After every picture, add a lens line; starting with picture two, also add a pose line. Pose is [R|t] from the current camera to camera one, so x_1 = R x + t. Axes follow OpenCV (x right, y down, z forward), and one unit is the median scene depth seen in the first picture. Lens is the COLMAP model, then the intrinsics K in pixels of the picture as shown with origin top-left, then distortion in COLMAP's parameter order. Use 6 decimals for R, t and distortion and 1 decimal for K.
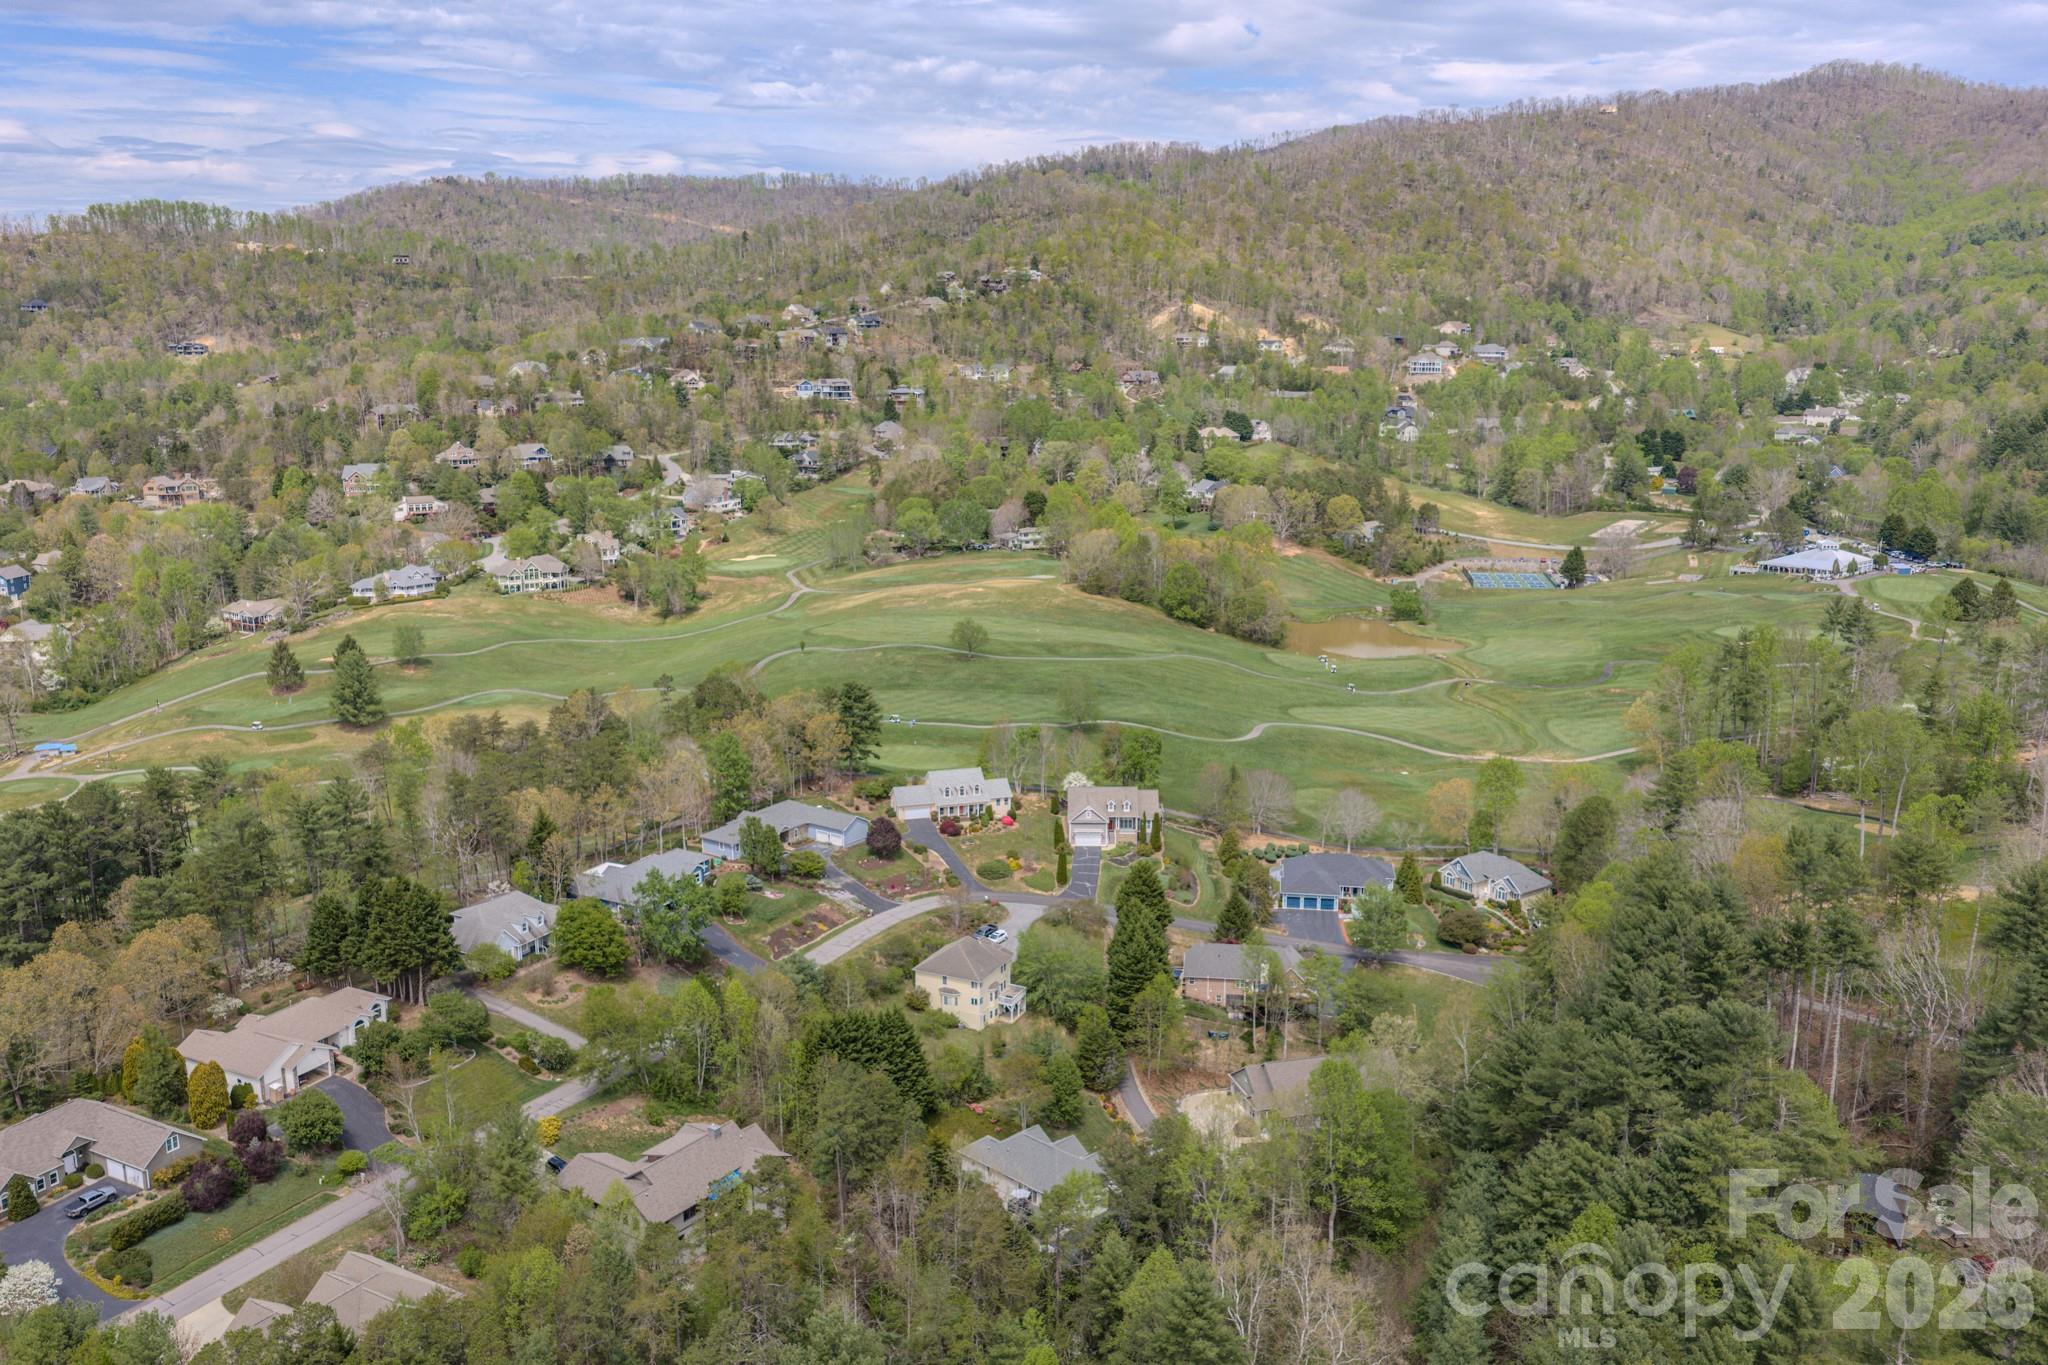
lens RADIAL K [[1673.9, 0, 1022.8], [0, 1673.9, 682.0], [0, 0, 1]] dist [-0.001524, -0.000723]
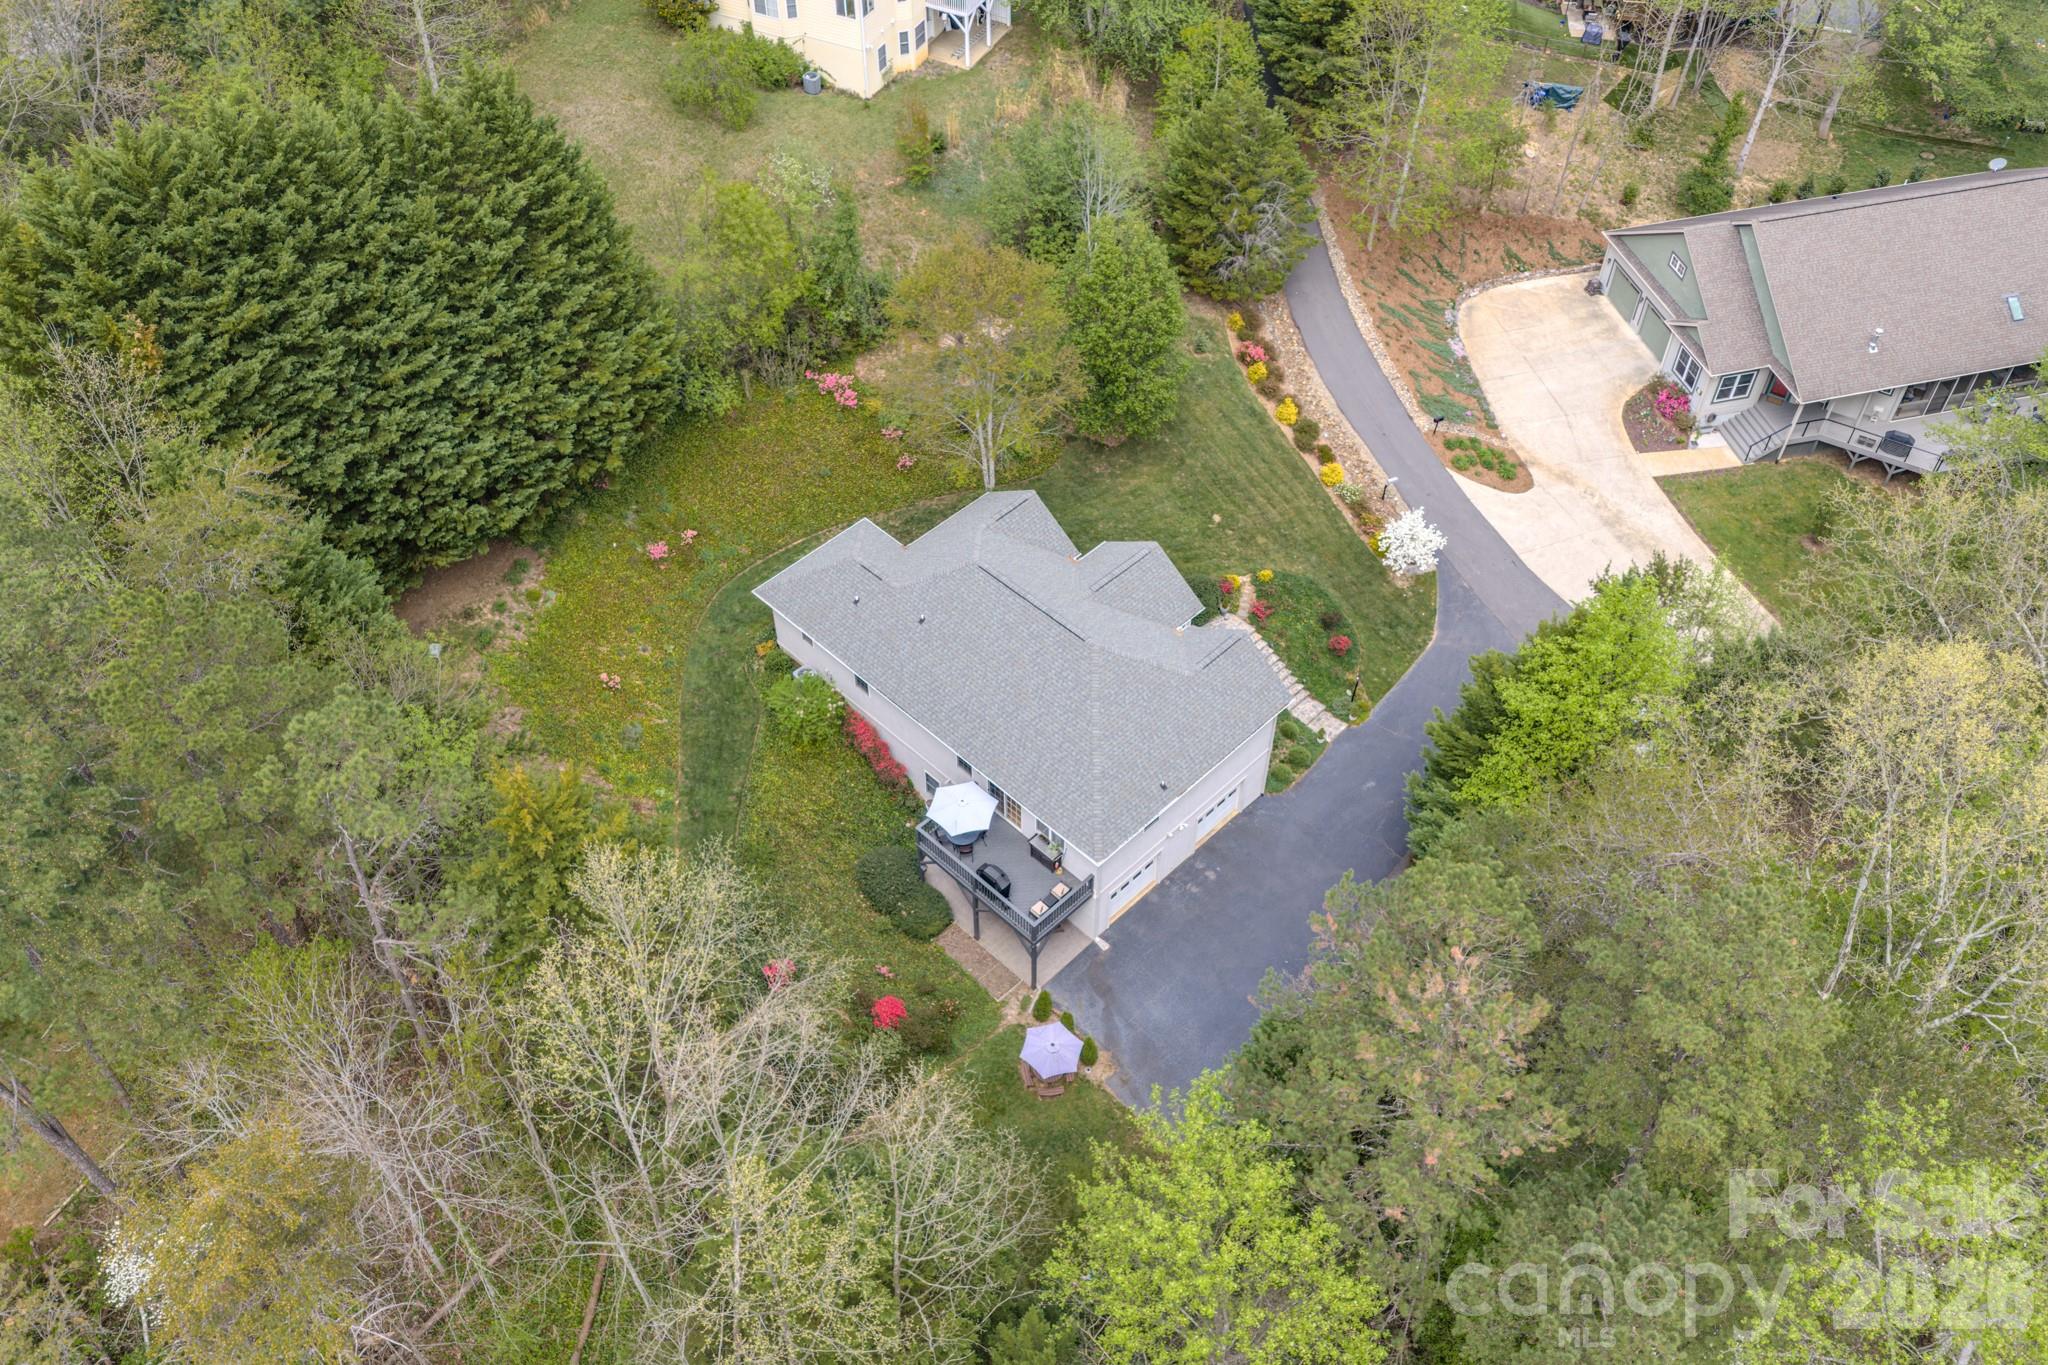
lens RADIAL K [[1673.9, 0, 1020.6], [0, 1673.9, 679.8], [0, 0, 1]] dist [-0.001524, -0.000723]
pose [[0.999807, 0.007749, -0.018074, 0.011870], [0.004293, 0.810935, 0.585120, 0.111102], [0.019191, -0.585085, 0.810745, 0.684159]]
